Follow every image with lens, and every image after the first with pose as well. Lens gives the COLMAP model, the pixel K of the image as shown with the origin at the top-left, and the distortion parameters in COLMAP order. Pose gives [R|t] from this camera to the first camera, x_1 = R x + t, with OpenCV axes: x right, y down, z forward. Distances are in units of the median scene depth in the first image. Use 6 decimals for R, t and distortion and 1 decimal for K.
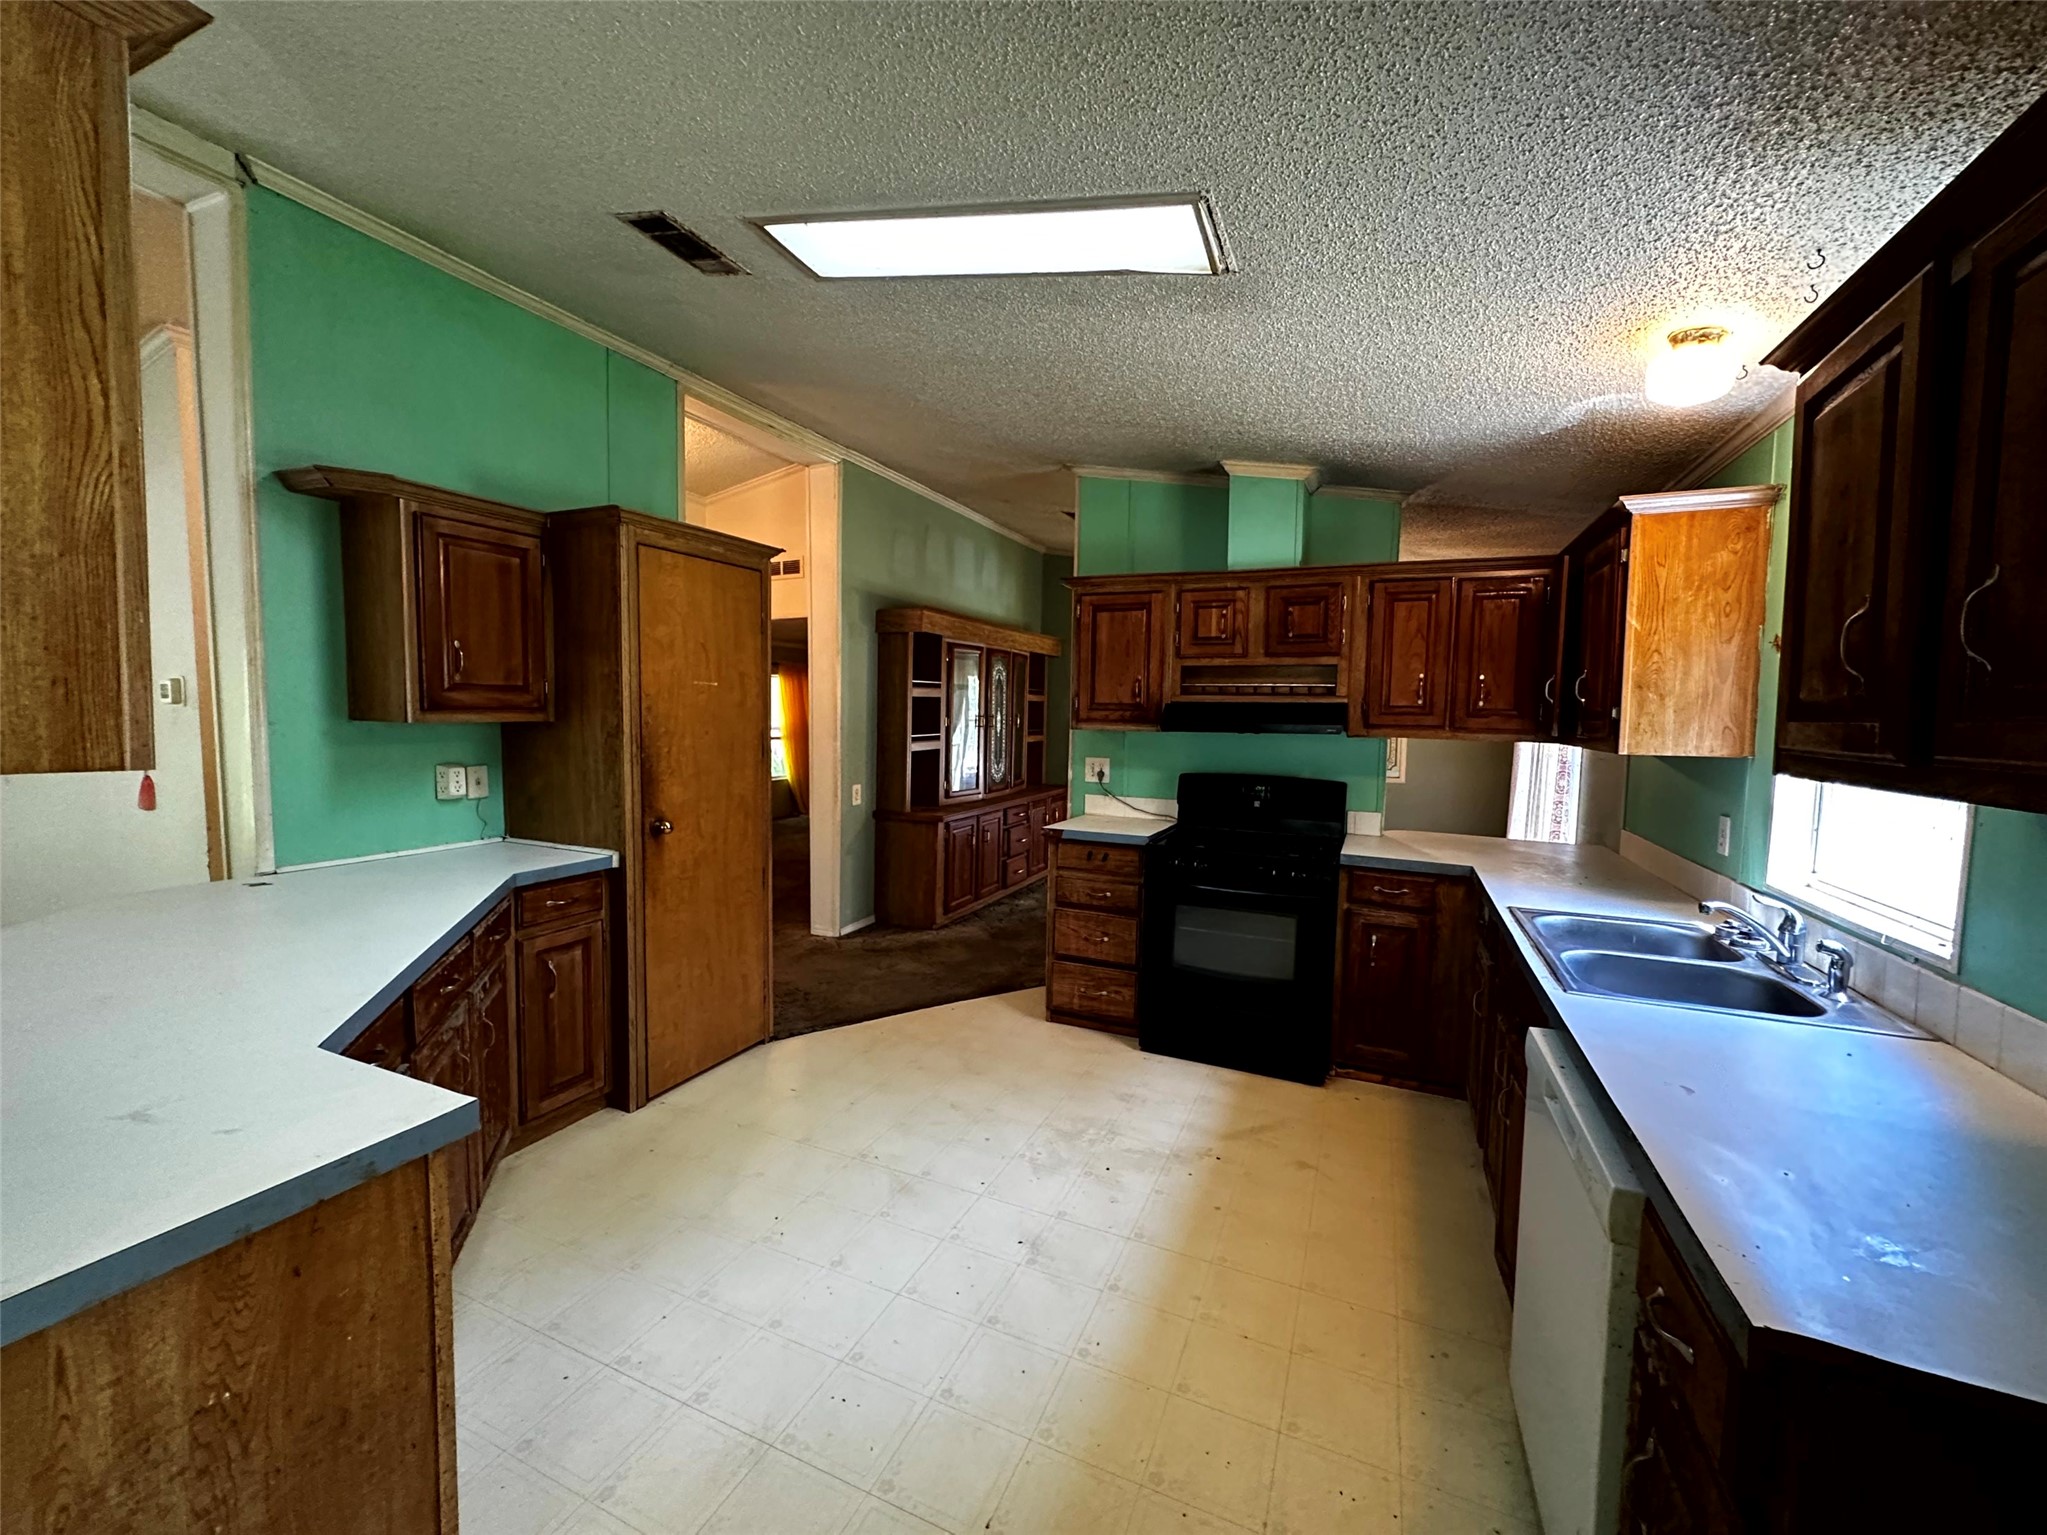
lens RADIAL K [[813.9, 0, 1018.7], [0, 813.9, 767.2], [0, 0, 1]] dist [-0.002203, -0.000116]
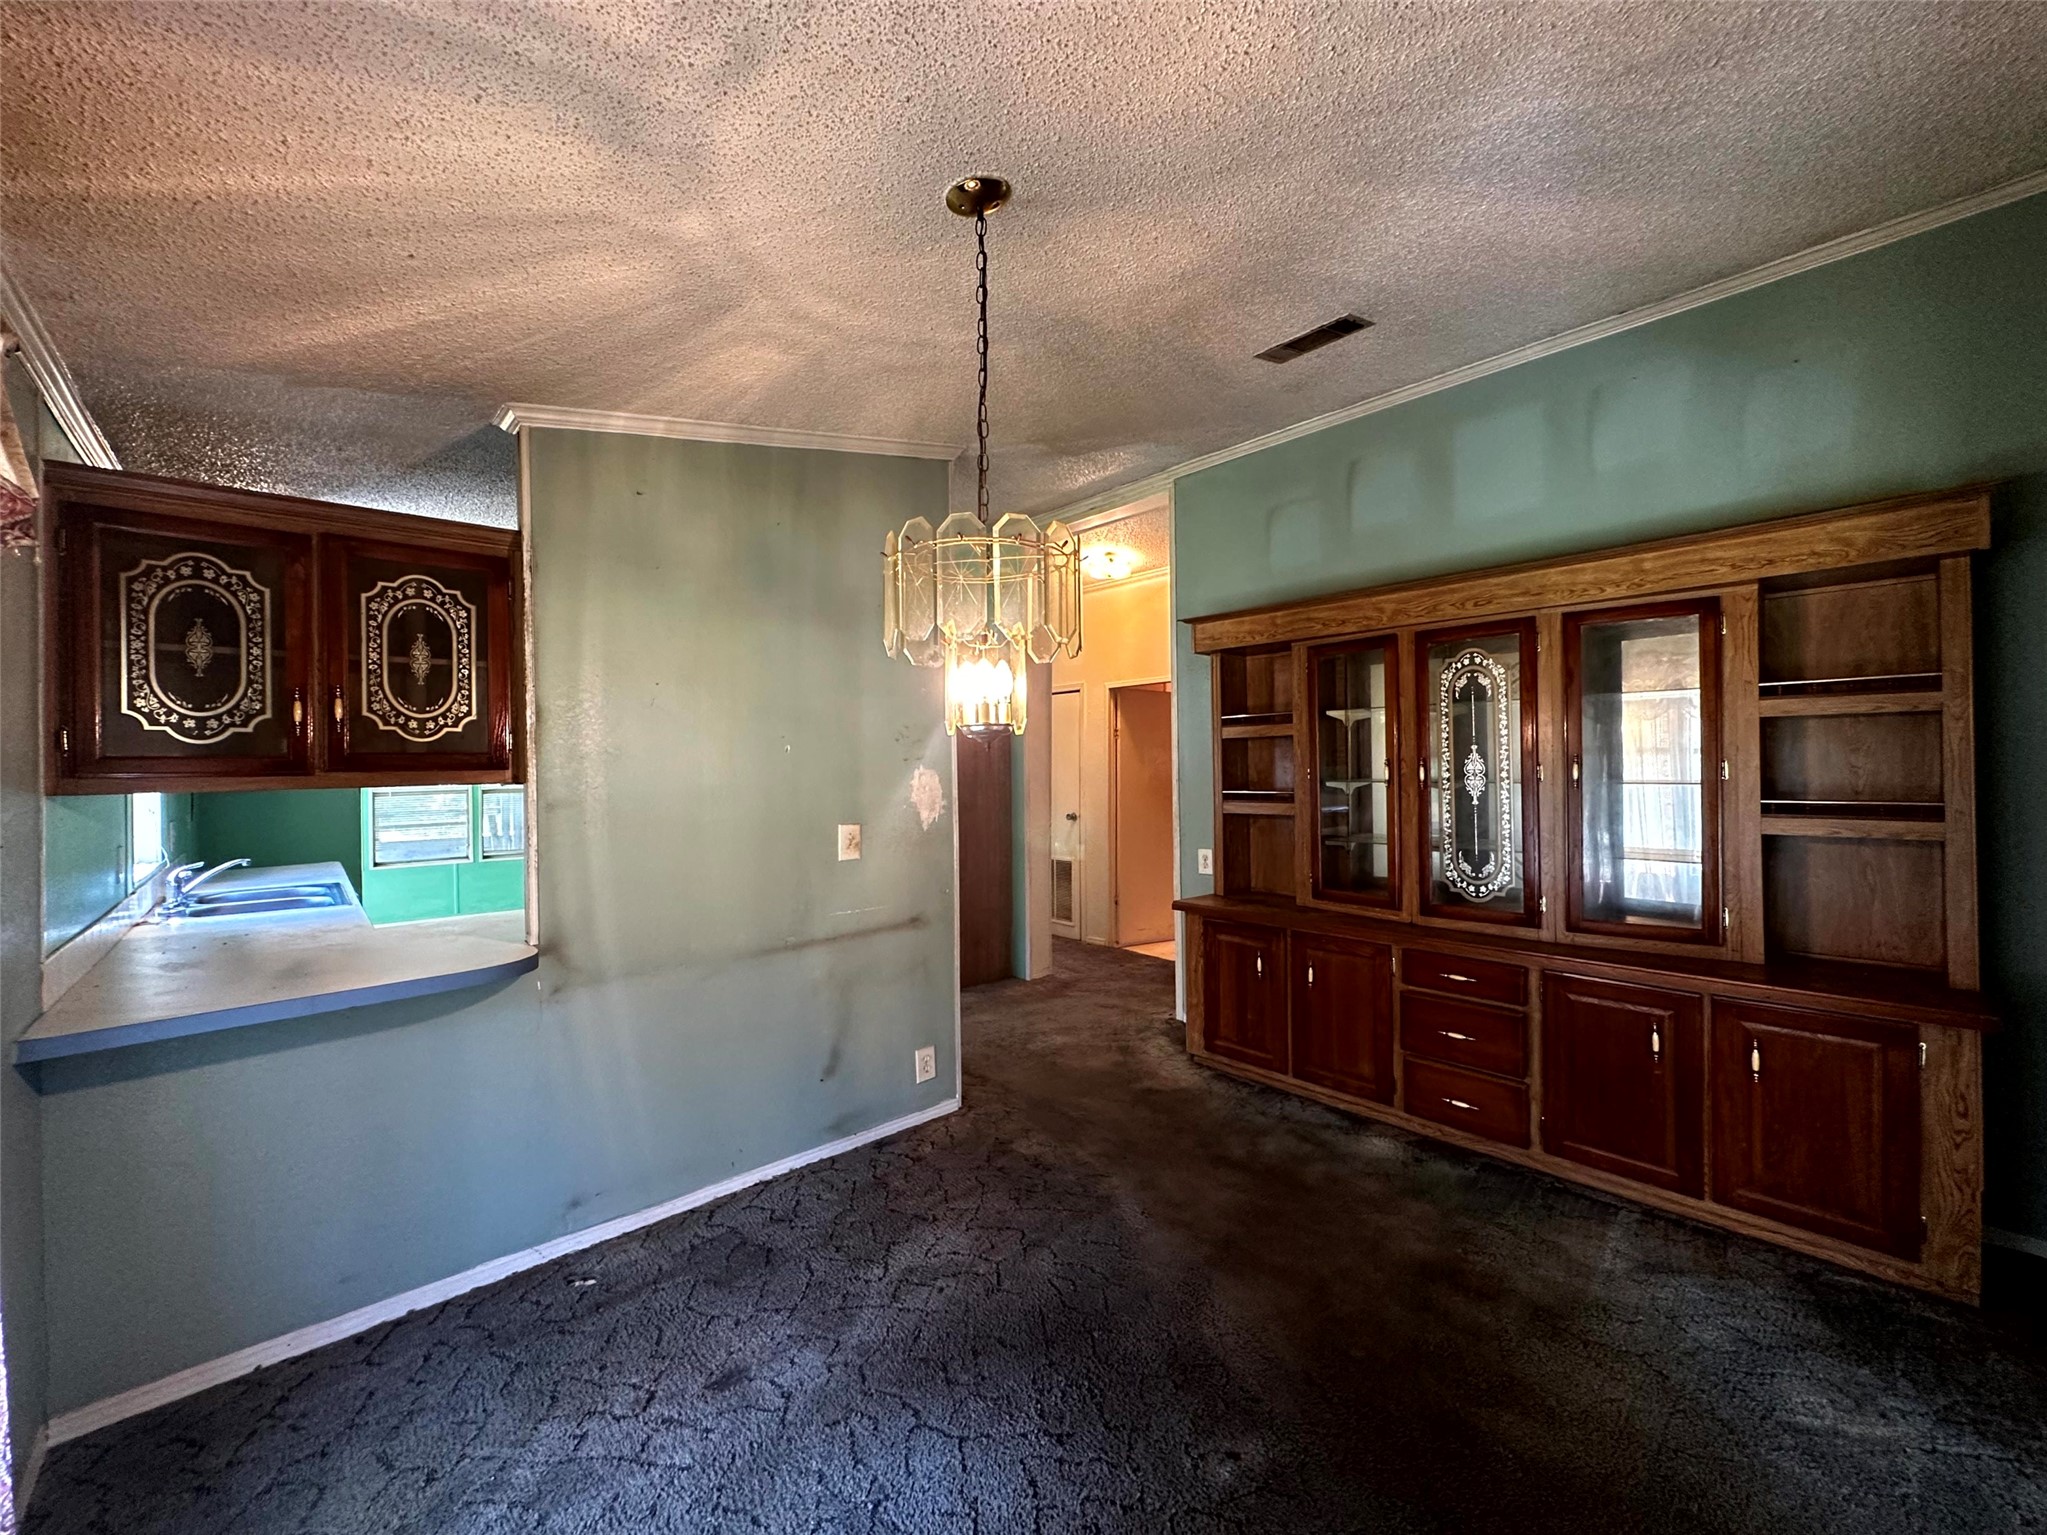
lens RADIAL K [[813.9, 0, 1018.7], [0, 813.9, 767.2], [0, 0, 1]] dist [-0.002203, -0.000116]
pose [[-0.409010, -0.015863, -0.912392, 0.824752], [-0.063993, 0.997886, 0.011337, -0.076751], [0.910283, 0.063023, -0.409160, 1.518026]]
